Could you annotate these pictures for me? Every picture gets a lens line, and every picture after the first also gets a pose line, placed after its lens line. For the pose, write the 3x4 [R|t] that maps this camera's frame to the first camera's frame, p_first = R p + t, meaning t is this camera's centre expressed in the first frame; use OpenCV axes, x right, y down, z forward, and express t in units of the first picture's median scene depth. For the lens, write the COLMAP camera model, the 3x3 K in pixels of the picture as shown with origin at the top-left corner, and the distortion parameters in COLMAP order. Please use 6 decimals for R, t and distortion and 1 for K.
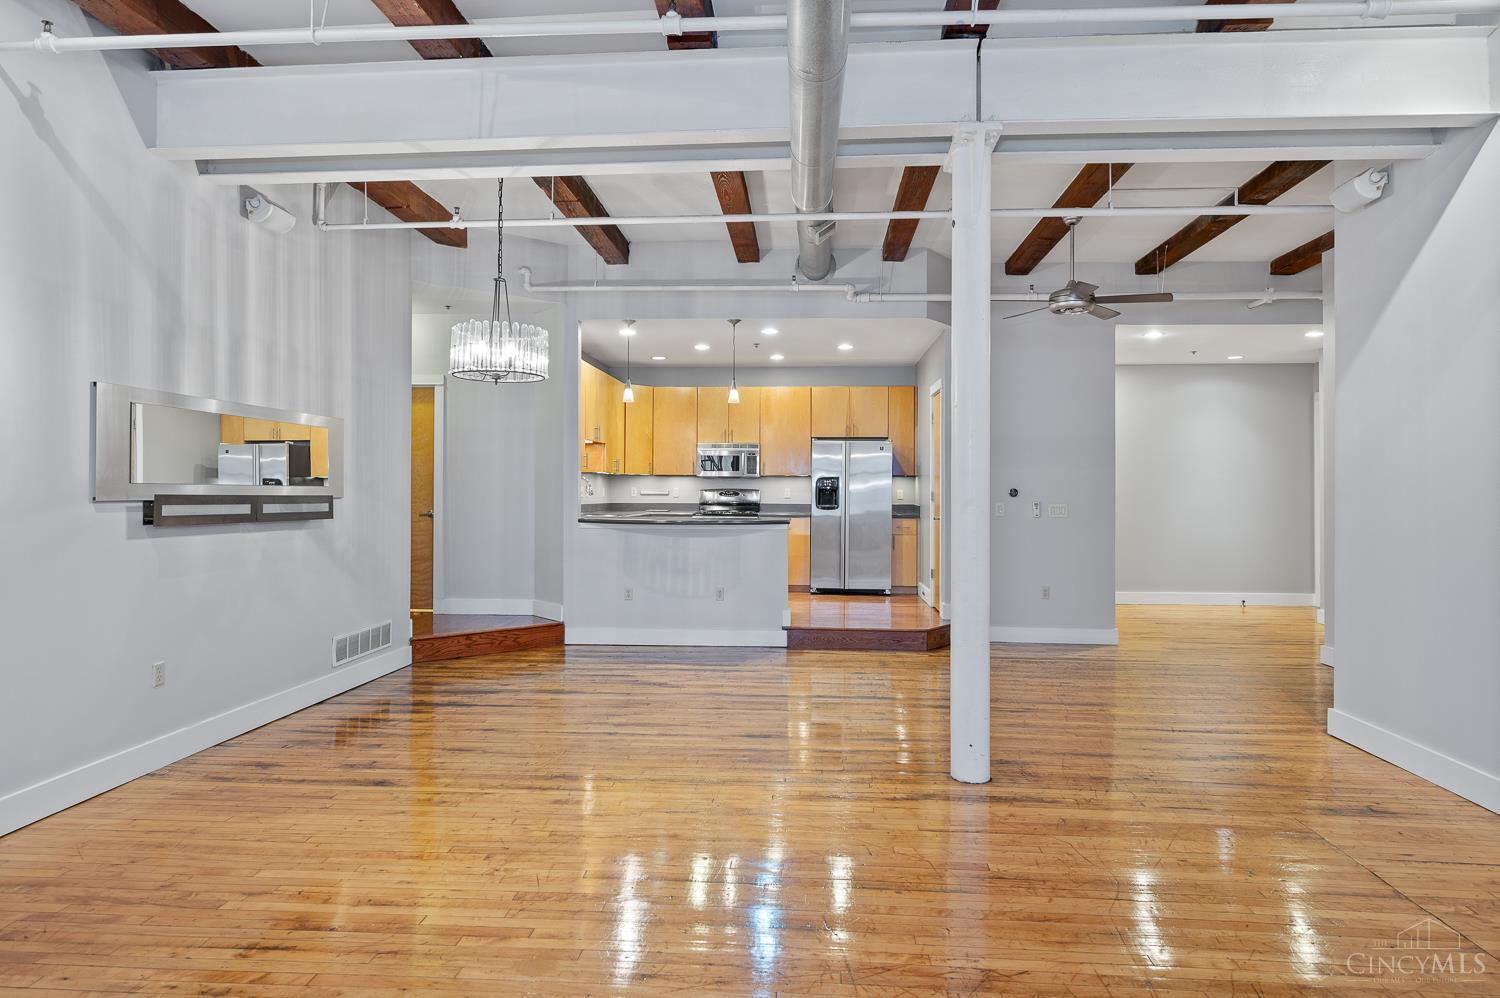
lens RADIAL K [[863.4, 0, 755.3], [0, 863.4, 487.7], [0, 0, 1]] dist [0.000362, -0.001133]
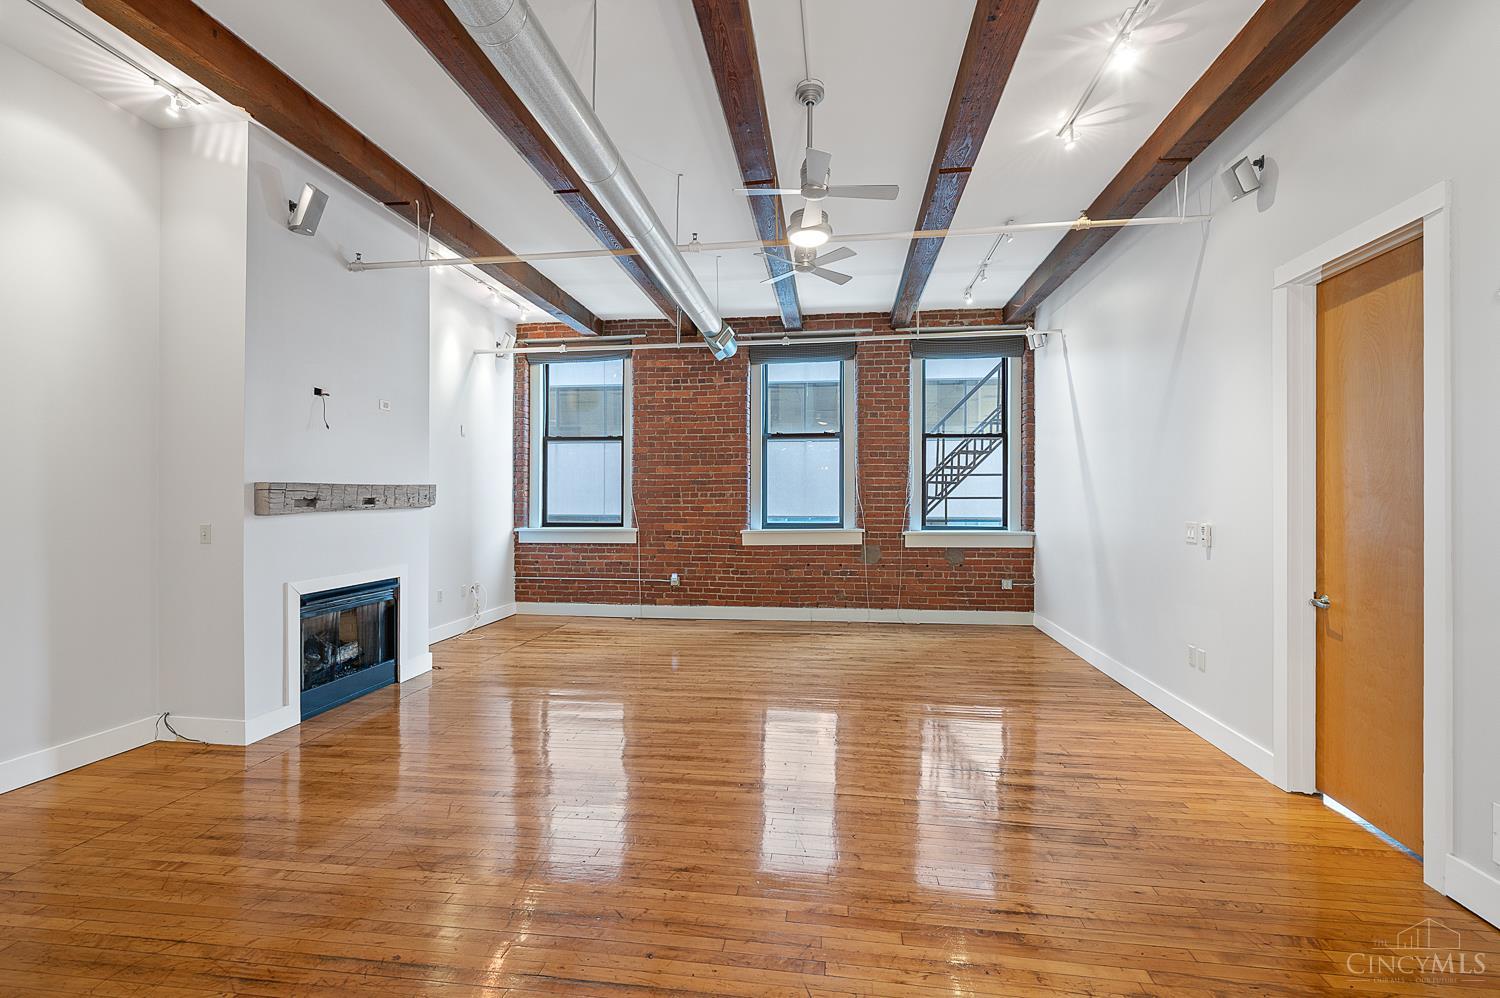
lens RADIAL K [[660.3, 0, 753.7], [0, 660.3, 494.9], [0, 0, 1]] dist [0.002842, 0.000017]
pose [[-0.998033, -0.006613, 0.062335, -0.085253], [-0.006915, 0.999965, -0.004640, -0.002479], [-0.062302, -0.005062, -0.998045, 0.586984]]
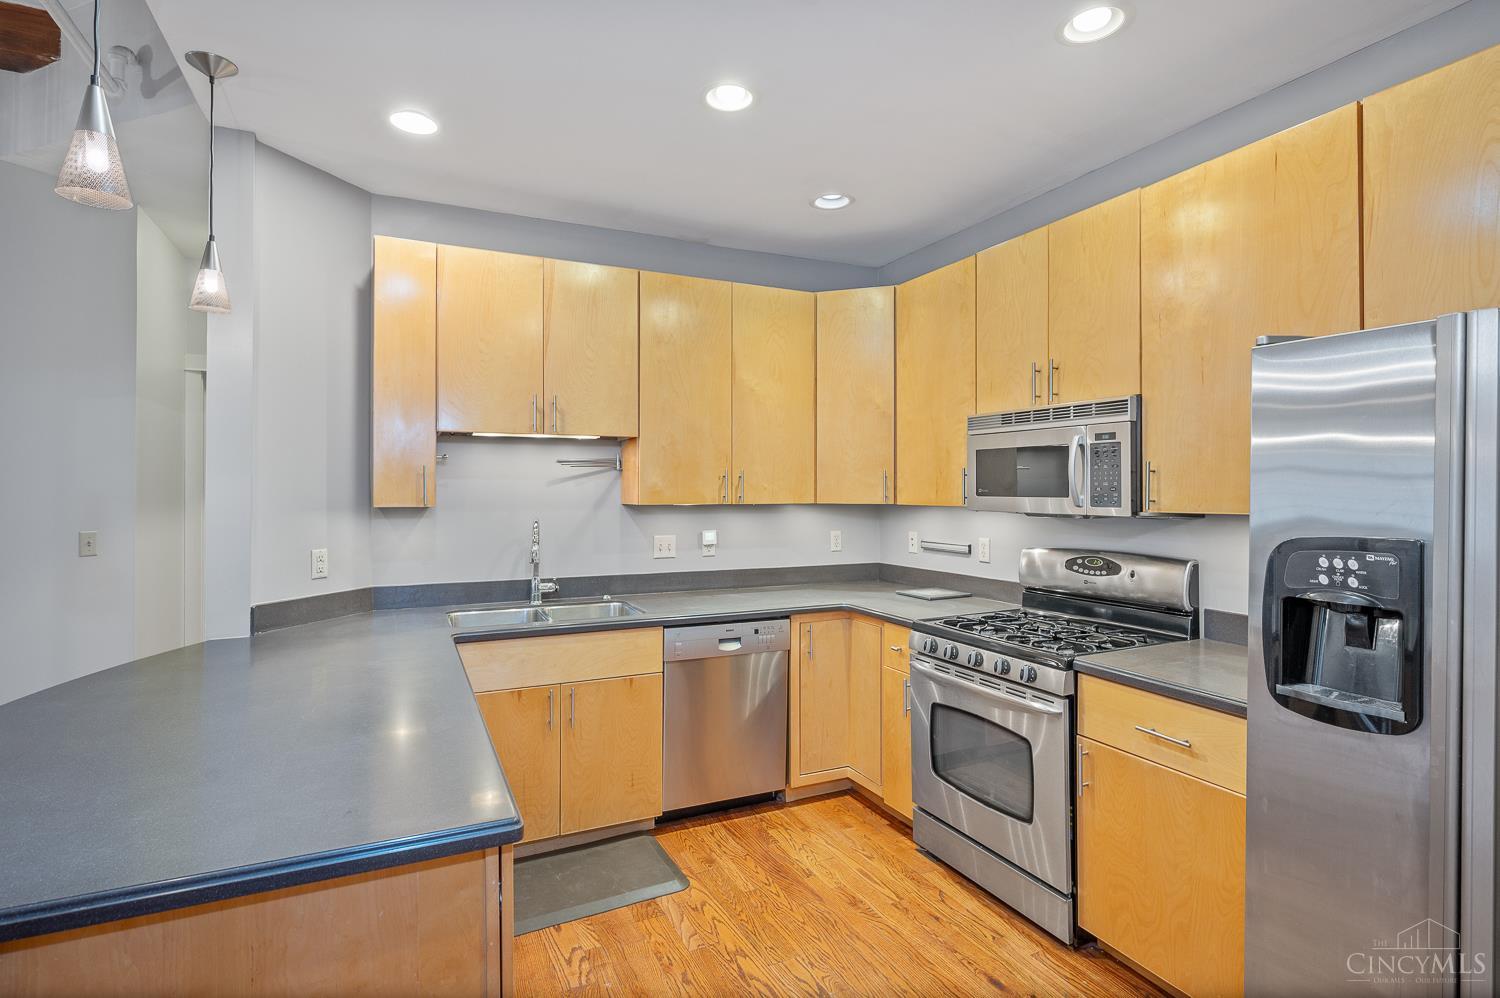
lens RADIAL K [[739.5, 0, 750.6], [0, 739.5, 484.3], [0, 0, 1]] dist [0.000964, -0.002366]
pose [[0.490267, -0.013009, -0.871475, 0.185913], [0.006153, 0.999915, -0.011465, -0.026391], [0.871551, 0.000258, 0.490306, 0.973890]]
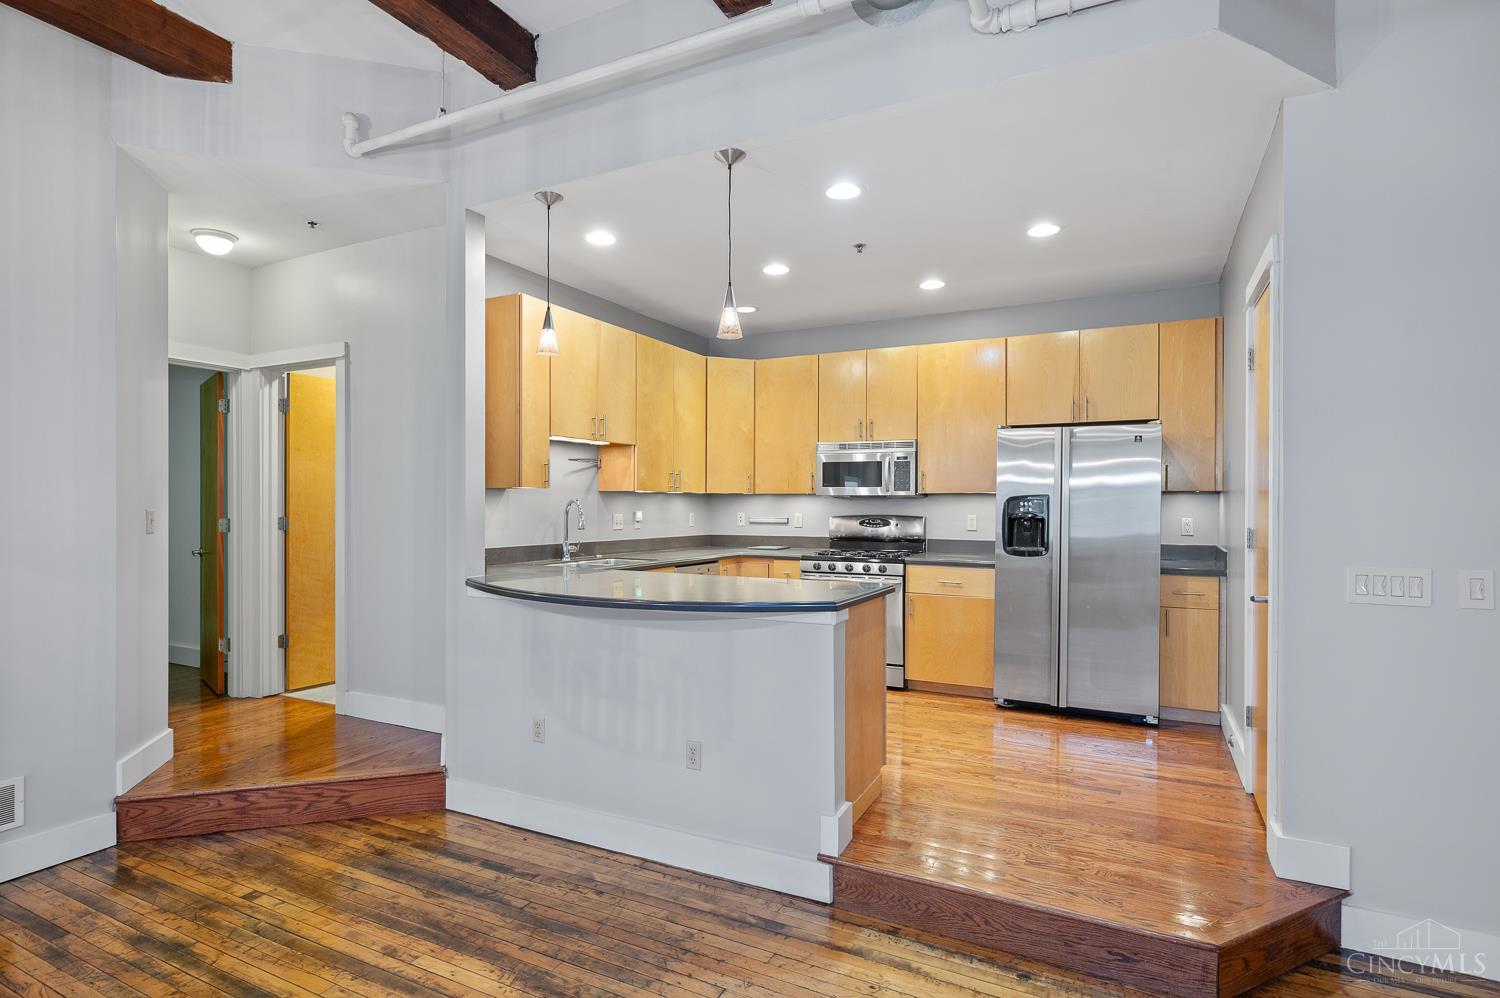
lens RADIAL K [[753.6, 0, 751.2], [0, 753.6, 508.8], [0, 0, 1]] dist [-0.004263, -0.000201]
pose [[0.918873, -0.001277, -0.394551, 0.132662], [0.004161, 0.999971, 0.006454, -0.009173], [0.394531, -0.007572, 0.918851, 0.593844]]
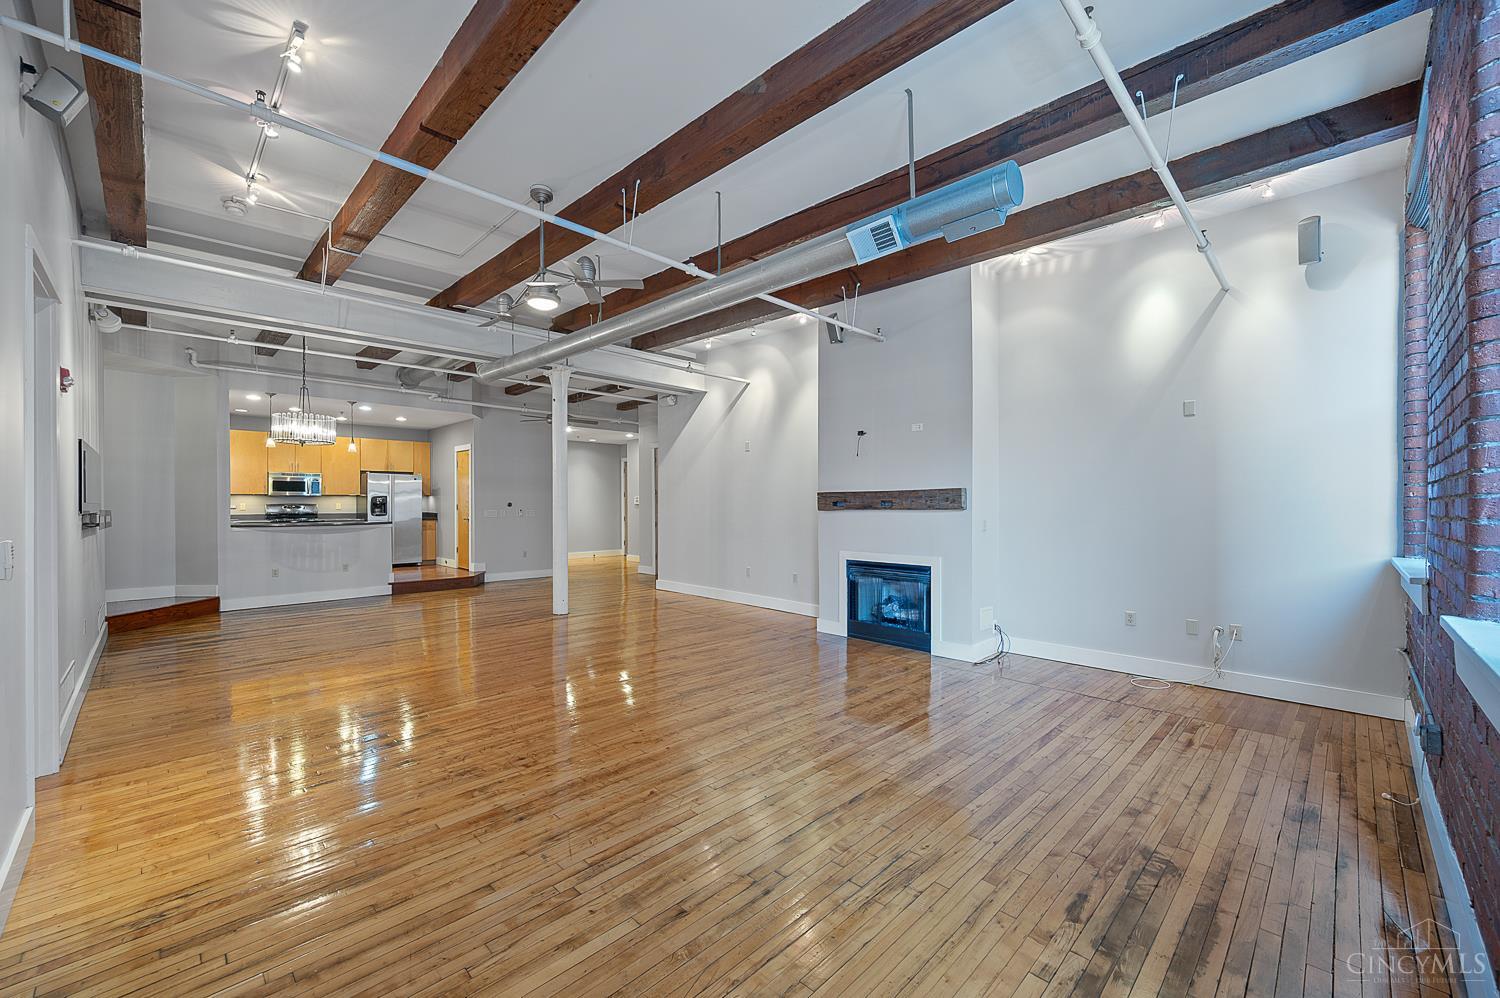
lens RADIAL K [[595.0, 0, 743.6], [0, 595.0, 502.5], [0, 0, 1]] dist [-0.000991, -0.000134]
pose [[0.659932, -0.006984, 0.751293, -0.360351], [0.004967, 0.999975, 0.004932, -0.002529], [-0.751309, 0.000477, 0.659951, -0.295082]]
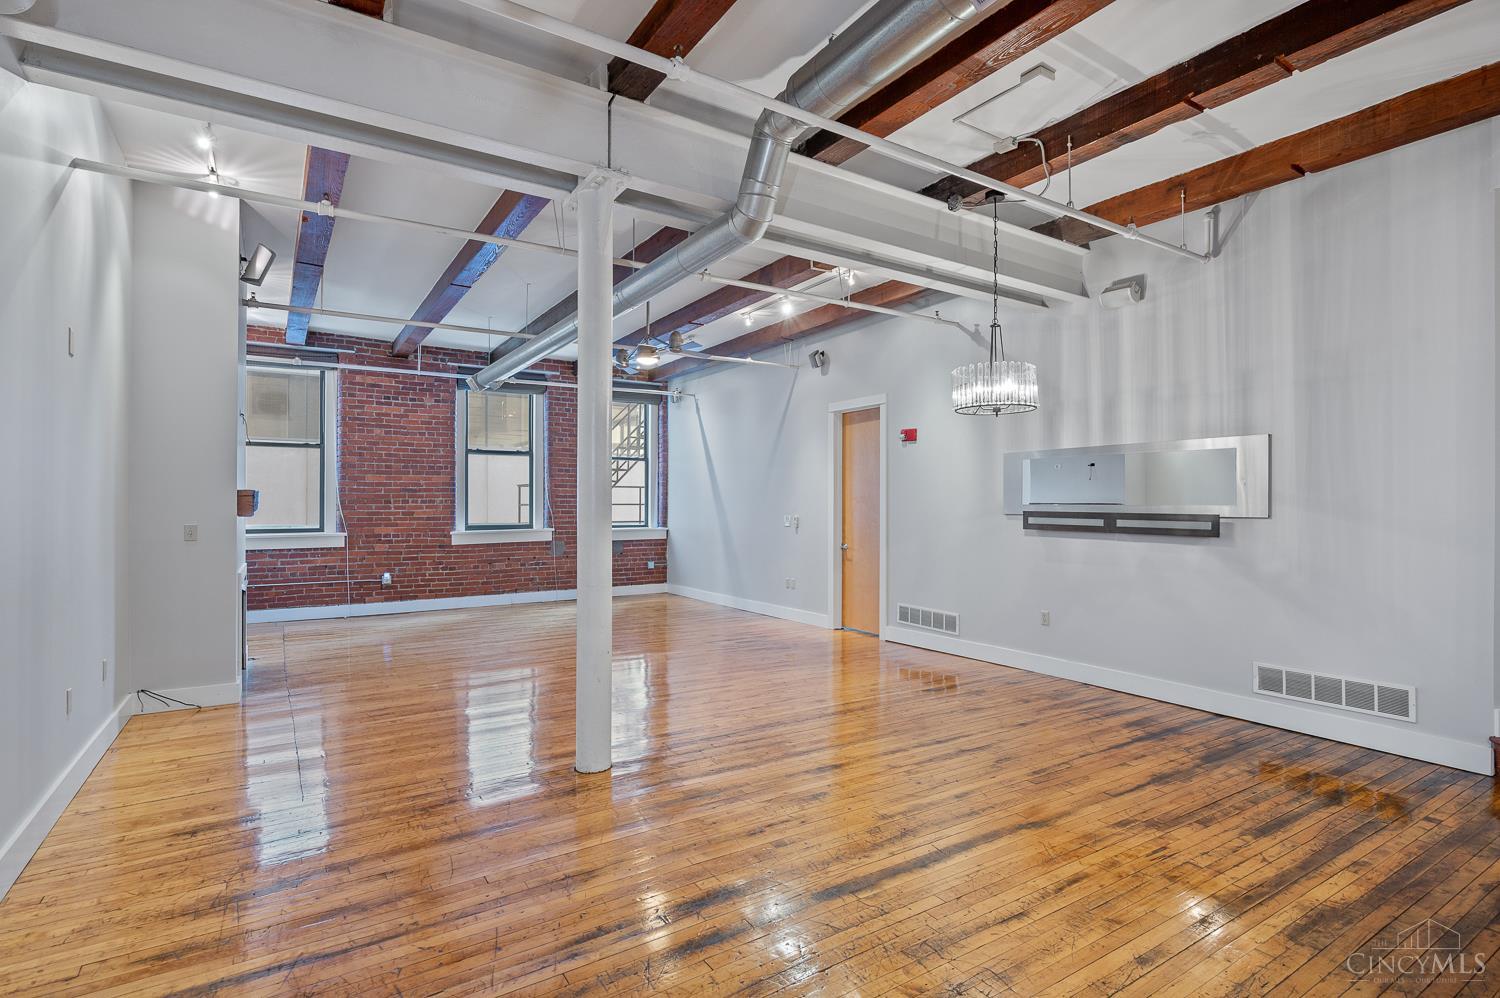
lens RADIAL K [[739.5, 0, 744.8], [0, 739.5, 503.9], [0, 0, 1]] dist [0.000964, -0.002366]
pose [[-0.803747, -0.007564, -0.594923, 0.321590], [-0.004524, 0.999968, -0.006602, 0.003132], [0.594954, -0.002615, -0.803755, 0.916843]]
